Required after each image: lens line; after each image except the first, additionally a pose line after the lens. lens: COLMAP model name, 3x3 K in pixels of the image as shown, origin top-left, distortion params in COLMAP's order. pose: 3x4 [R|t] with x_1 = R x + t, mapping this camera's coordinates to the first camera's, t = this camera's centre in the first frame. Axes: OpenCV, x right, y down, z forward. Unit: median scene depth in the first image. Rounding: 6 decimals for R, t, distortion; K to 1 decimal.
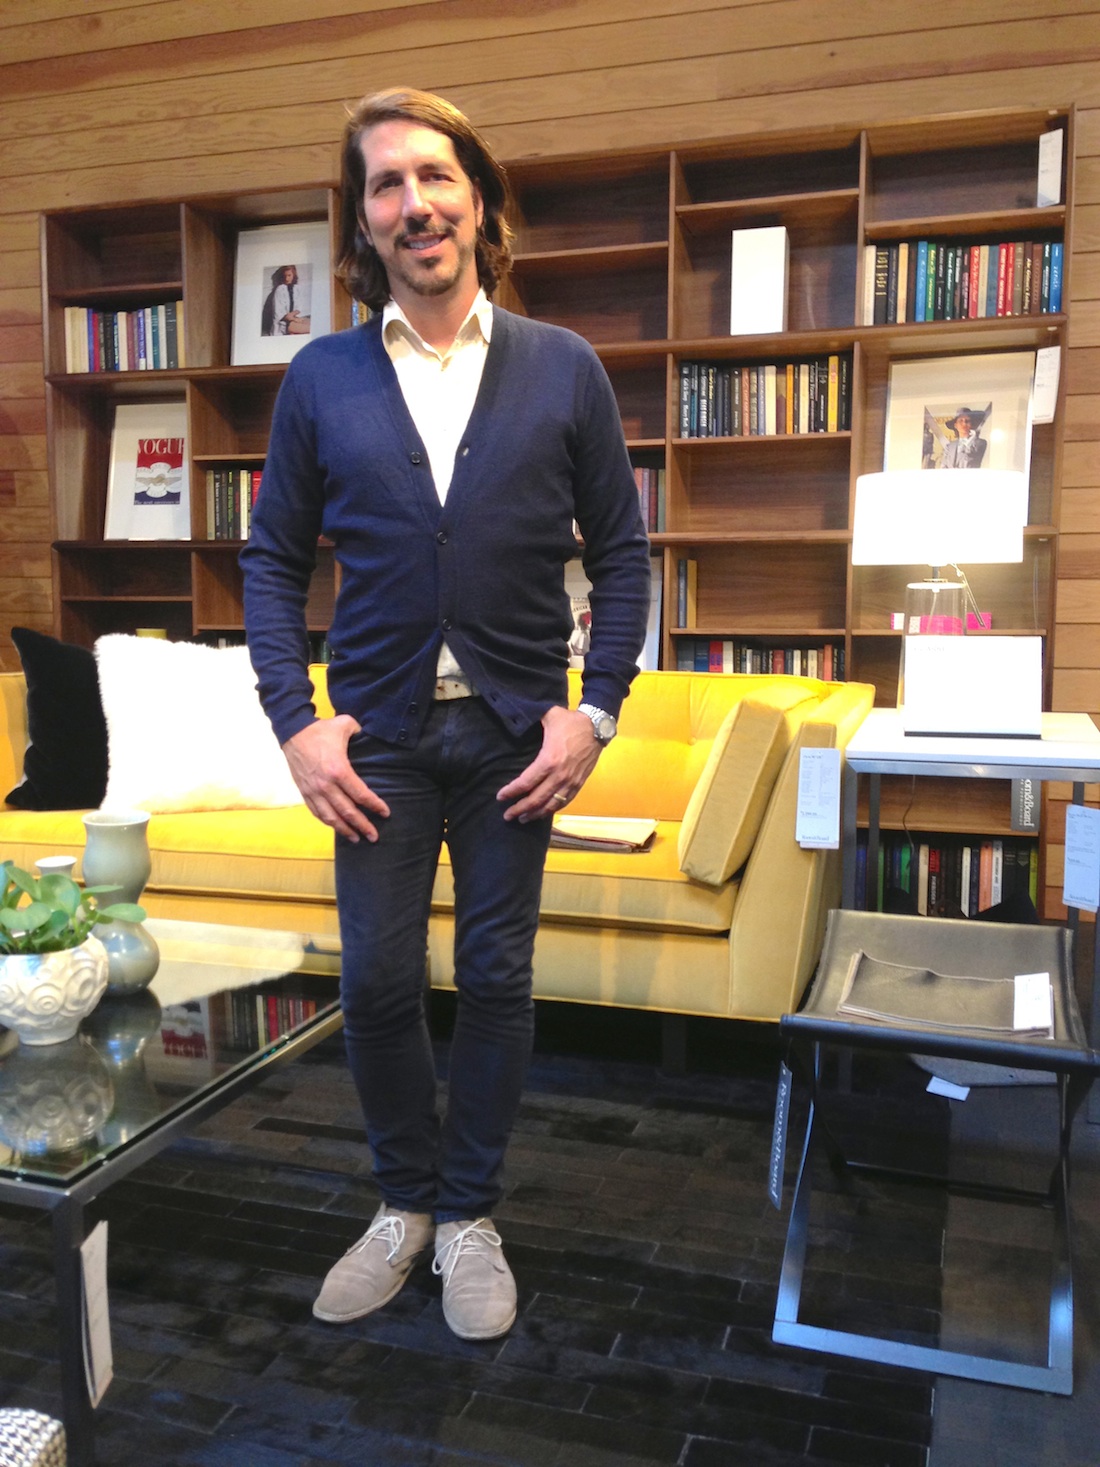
lens RADIAL K [[1372.3, 0, 550.0], [0, 1372.3, 733.5], [0, 0, 1]] dist [0.249887, -0.421218]
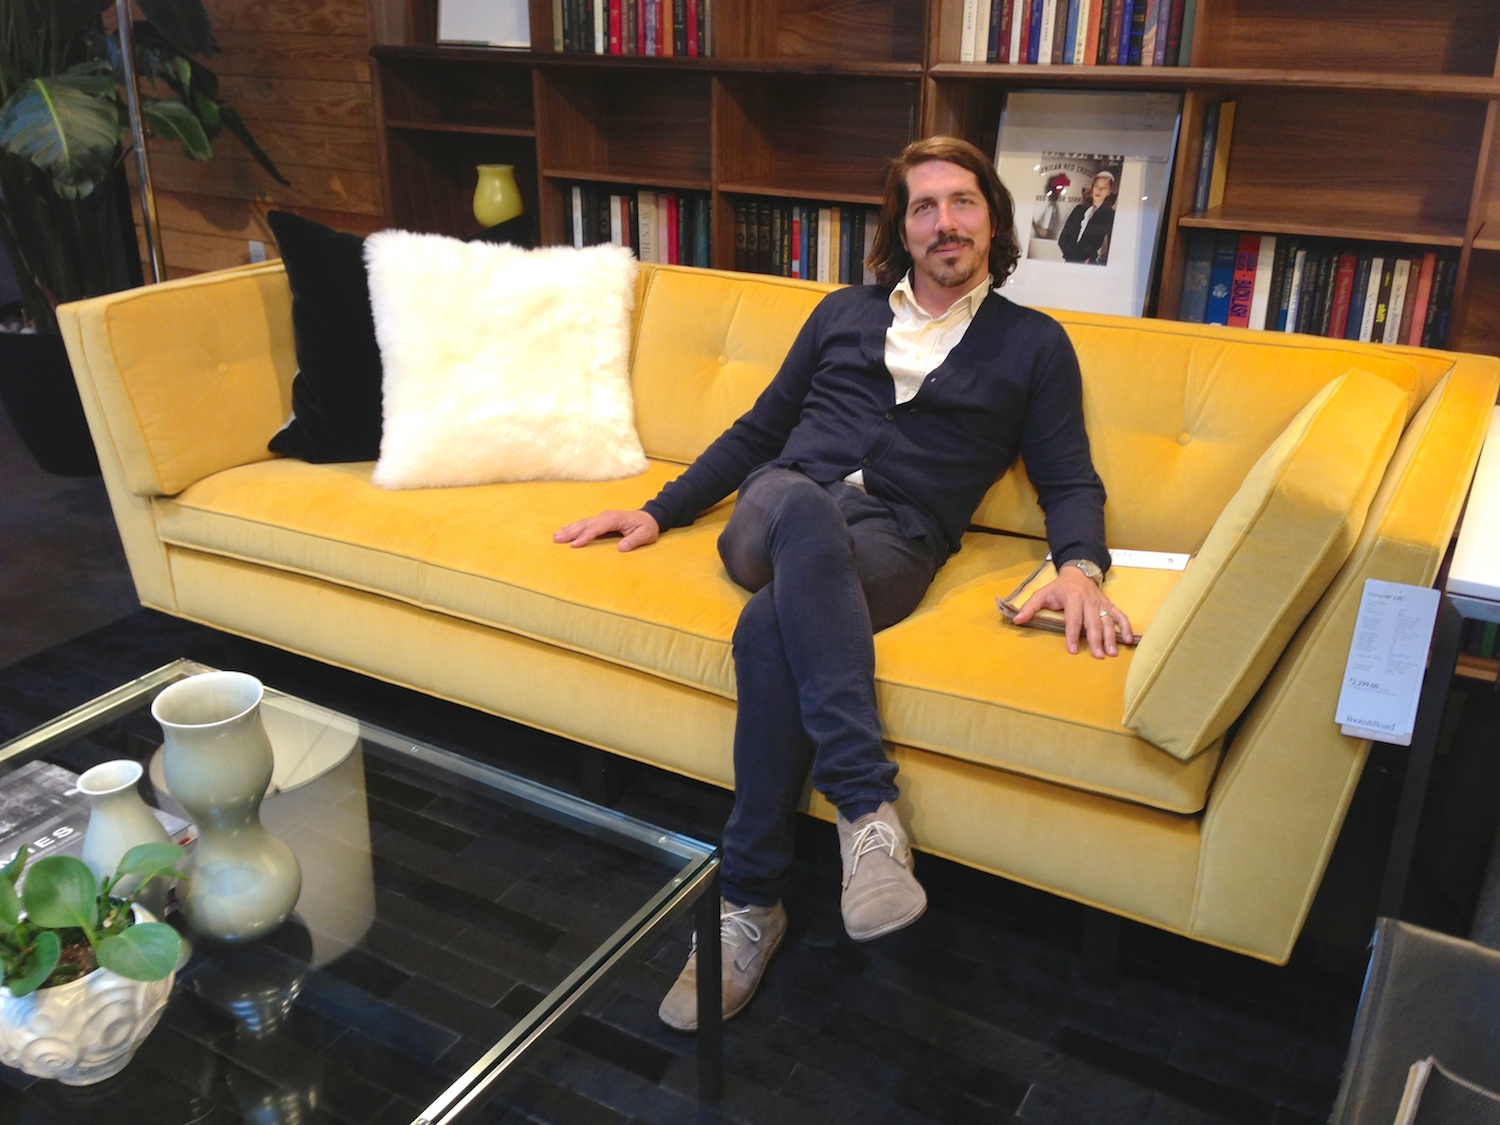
lens RADIAL K [[1403.1, 0, 750.0], [0, 1403.1, 562.5], [0, 0, 1]] dist [0.249887, -0.421218]
pose [[0.978959, 0.078828, -0.188215, 0.031133], [-0.023861, 0.960264, 0.278071, -0.117914], [0.202656, -0.267729, 0.941940, 0.280714]]
